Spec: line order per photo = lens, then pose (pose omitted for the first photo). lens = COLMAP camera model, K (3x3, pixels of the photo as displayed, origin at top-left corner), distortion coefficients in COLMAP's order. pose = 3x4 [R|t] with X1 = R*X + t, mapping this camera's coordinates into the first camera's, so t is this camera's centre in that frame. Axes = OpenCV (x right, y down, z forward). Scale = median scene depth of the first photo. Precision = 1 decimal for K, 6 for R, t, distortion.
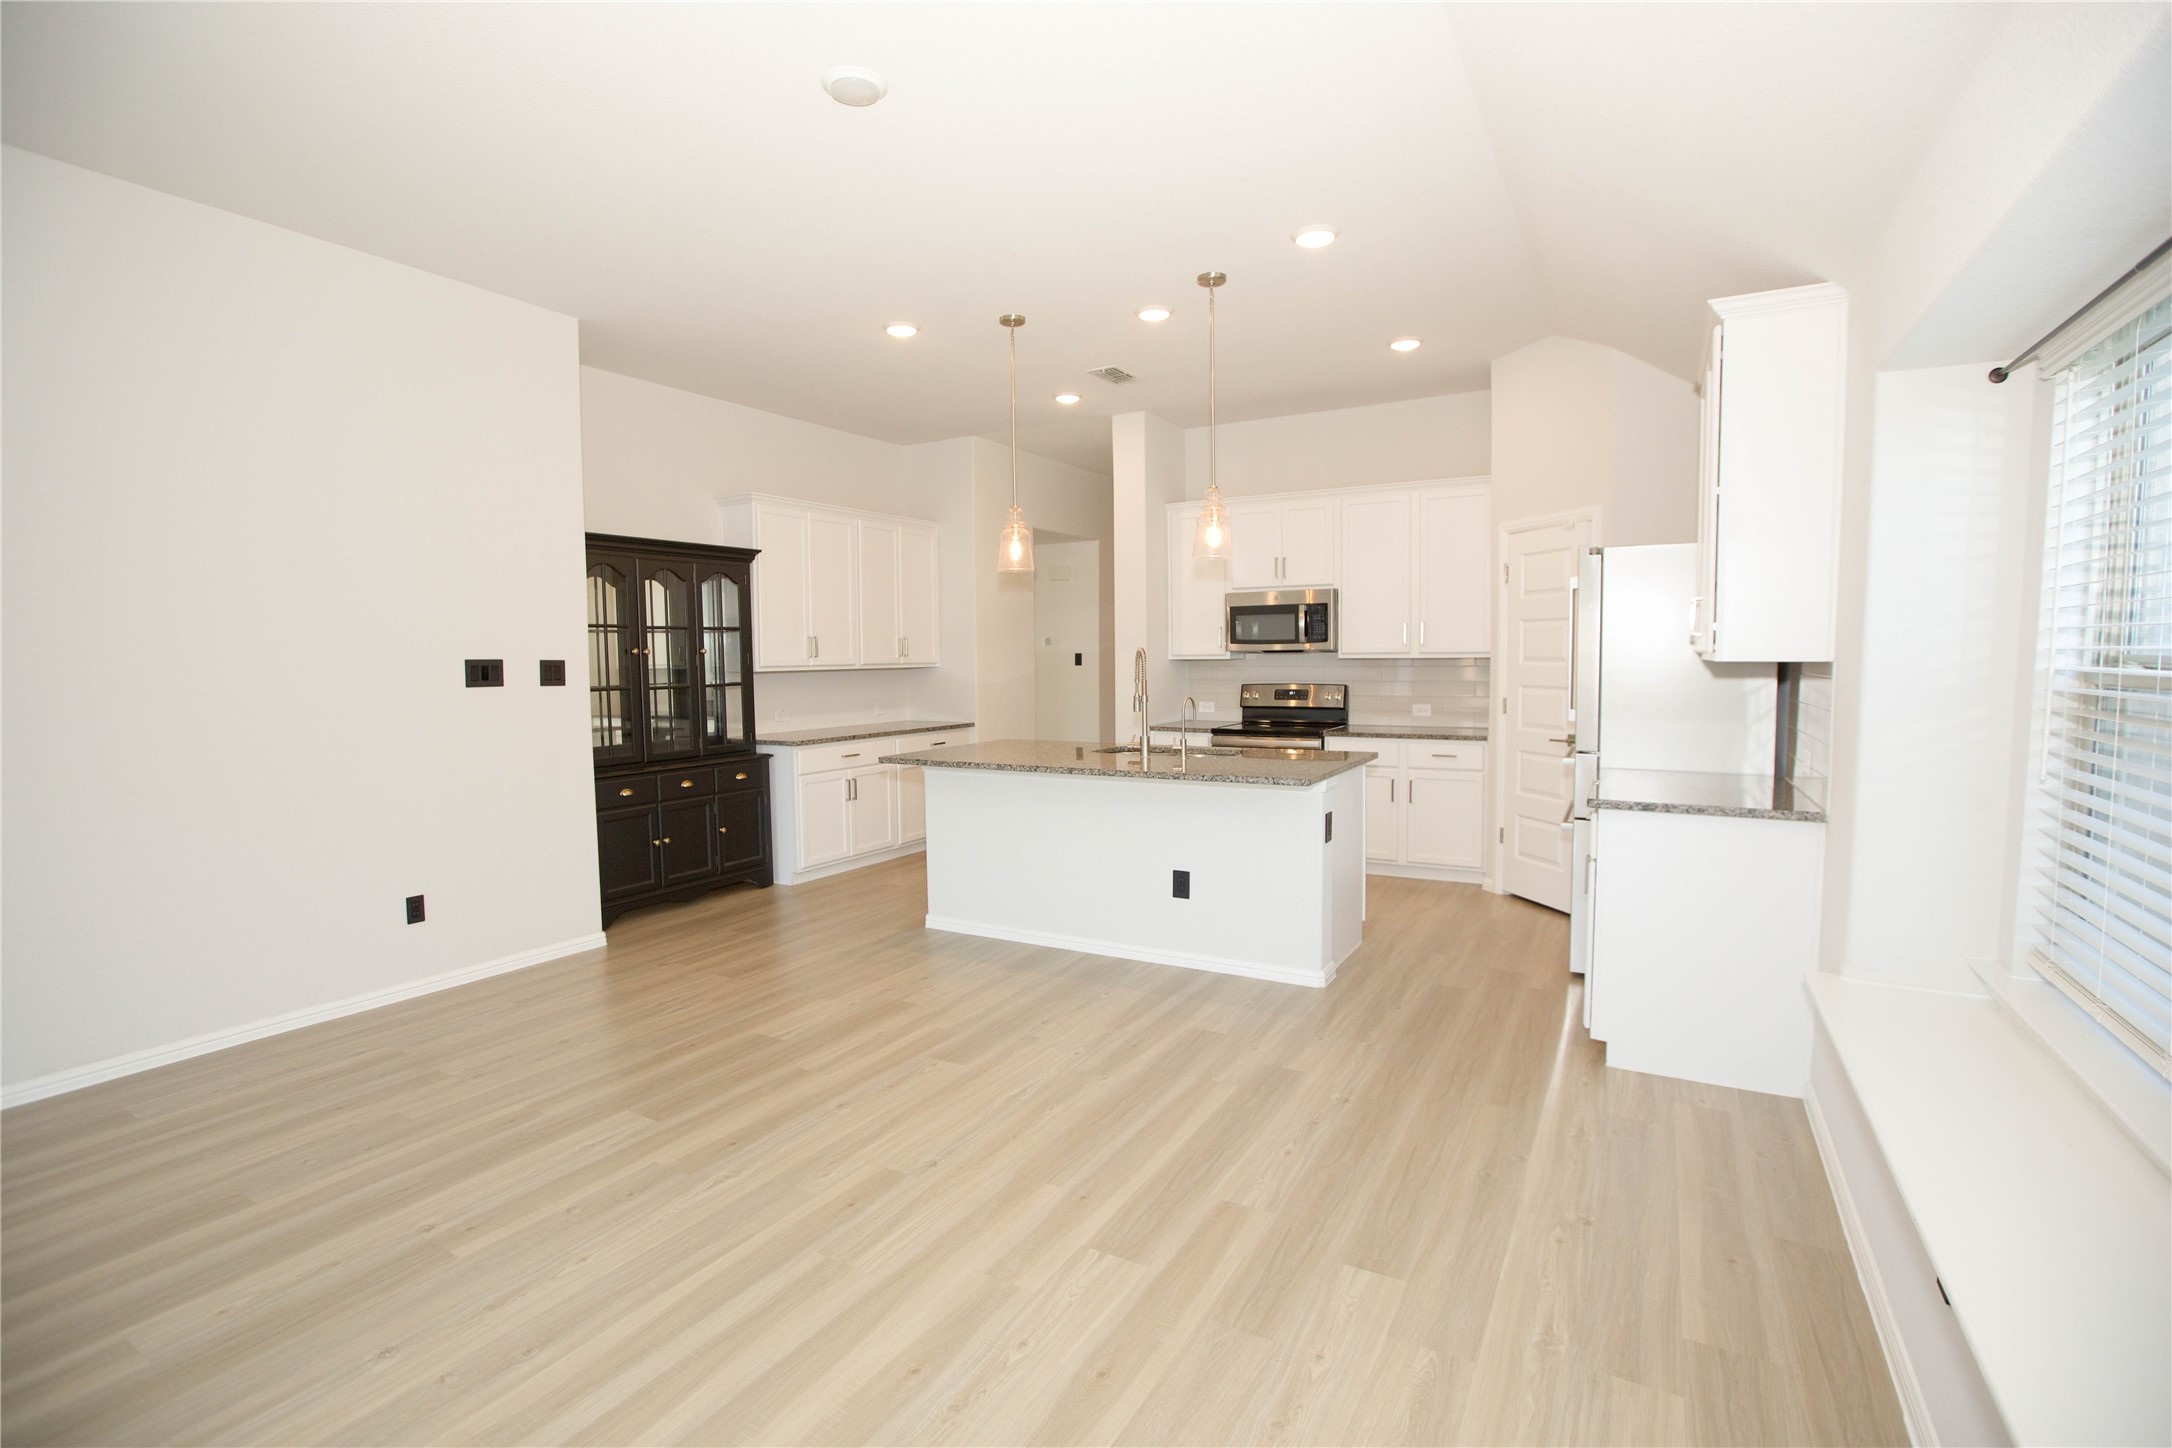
lens RADIAL K [[1013.7, 0, 1060.8], [0, 1013.7, 732.1], [0, 0, 1]] dist [-0.061968, 0.001022]
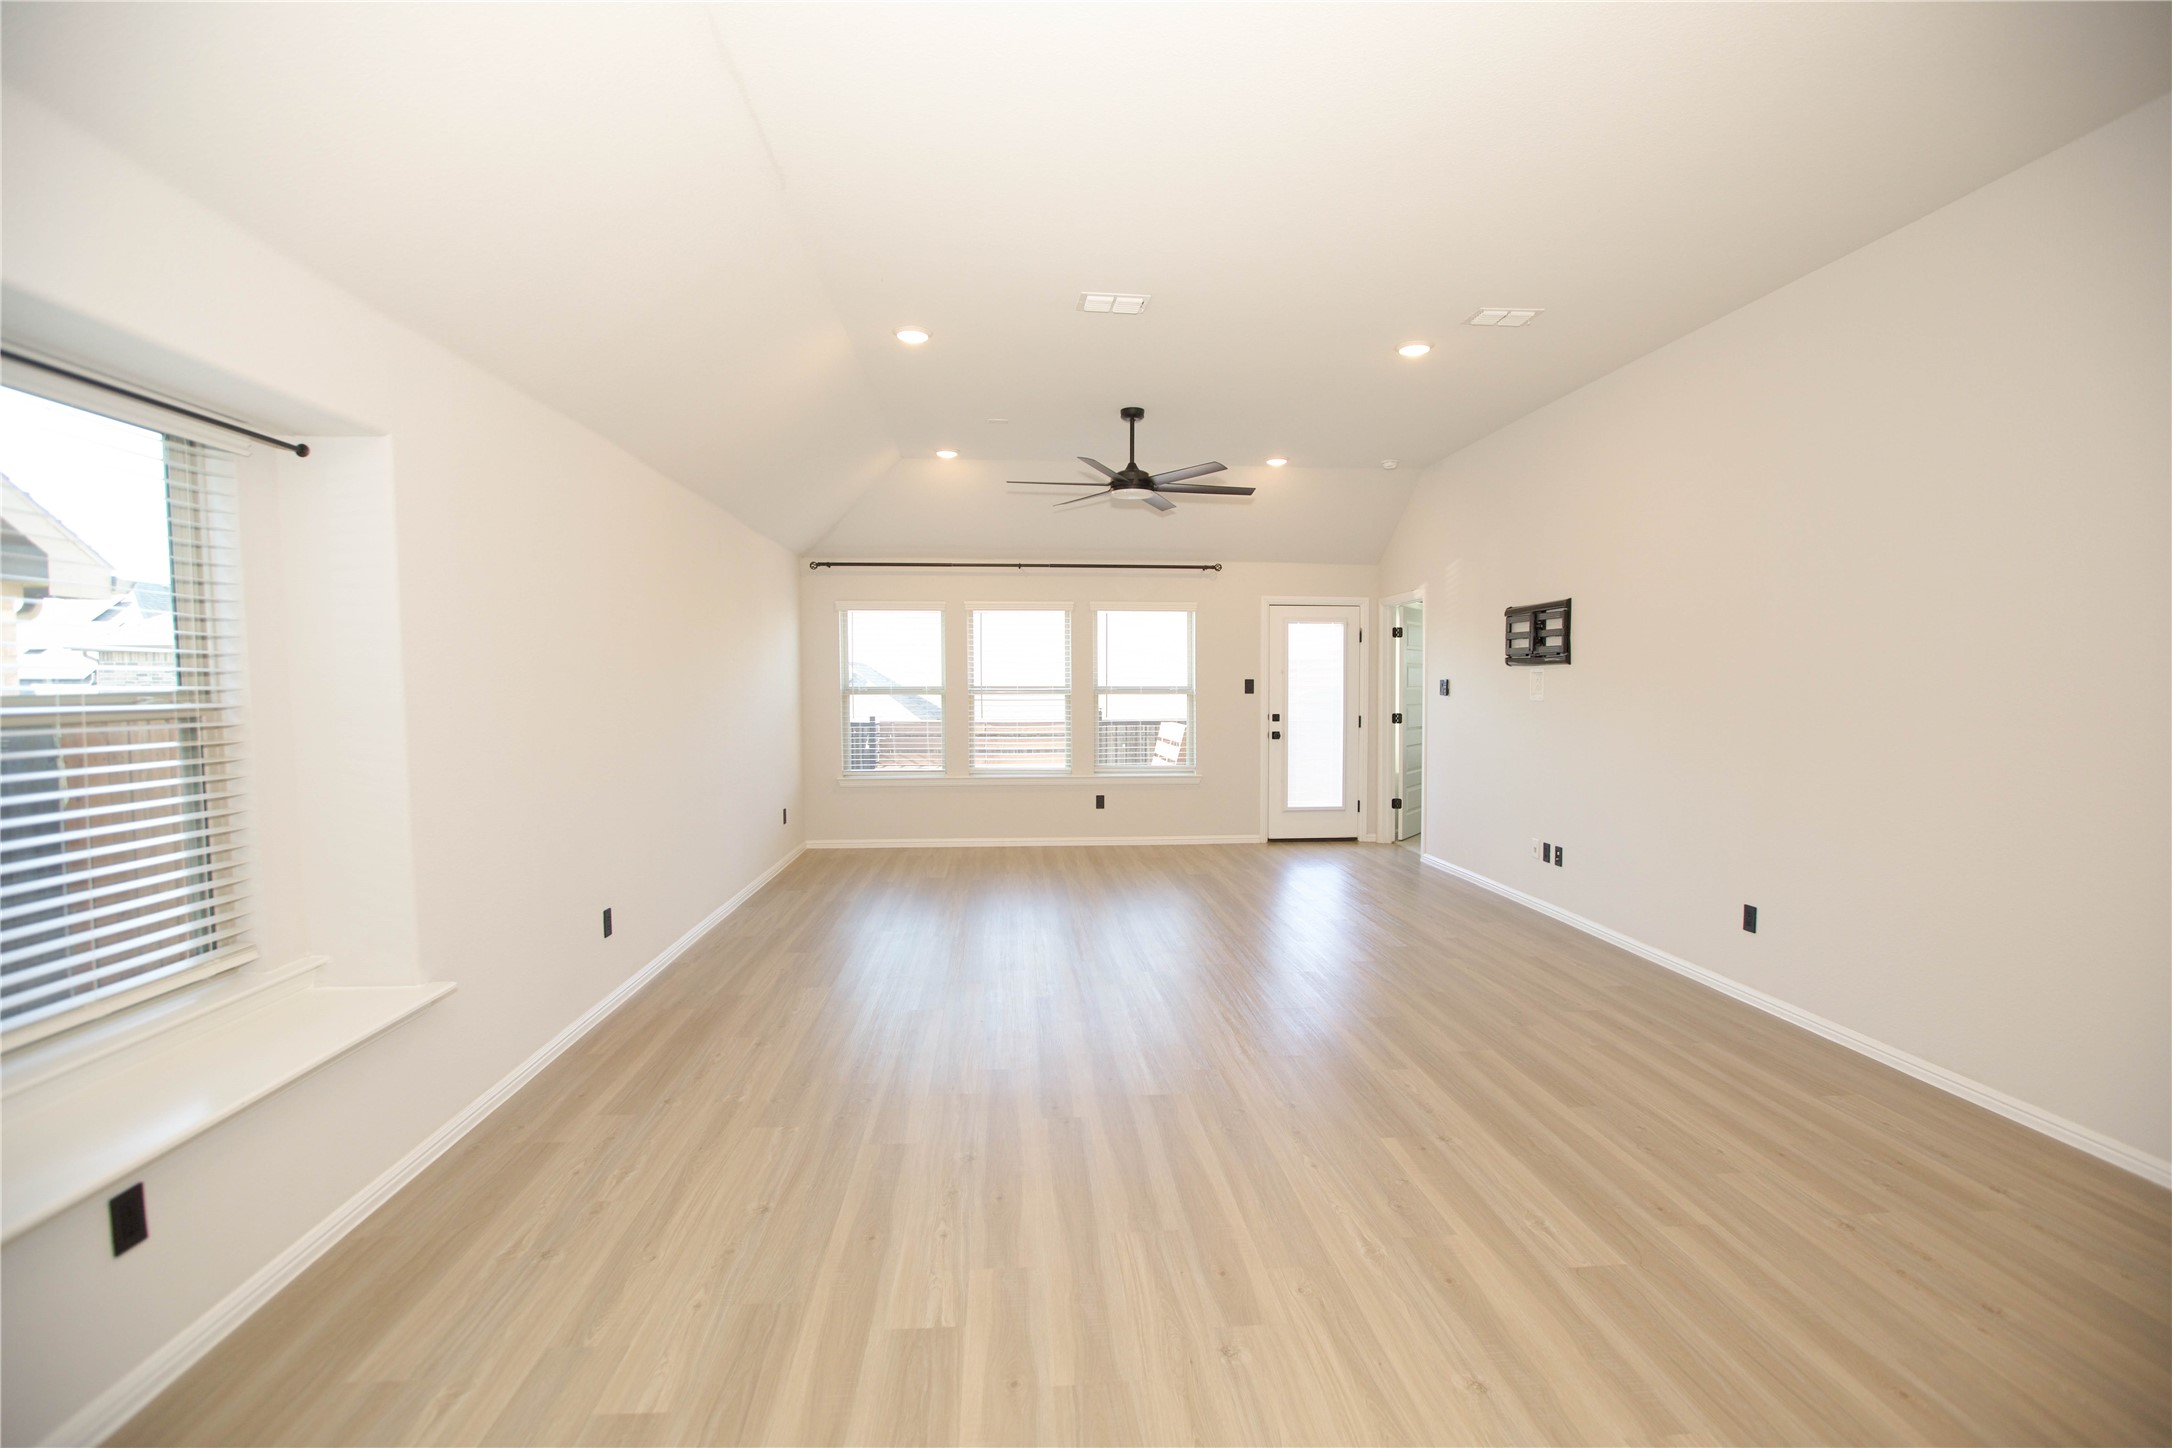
lens RADIAL K [[1008.2, 0, 1083.6], [0, 1008.2, 742.9], [0, 0, 1]] dist [-0.051134, 0.016516]
pose [[-0.819475, 0.045205, -0.571329, 0.185267], [-0.034313, 0.991226, 0.127645, -0.058465], [0.572087, 0.124206, -0.810734, 0.749212]]
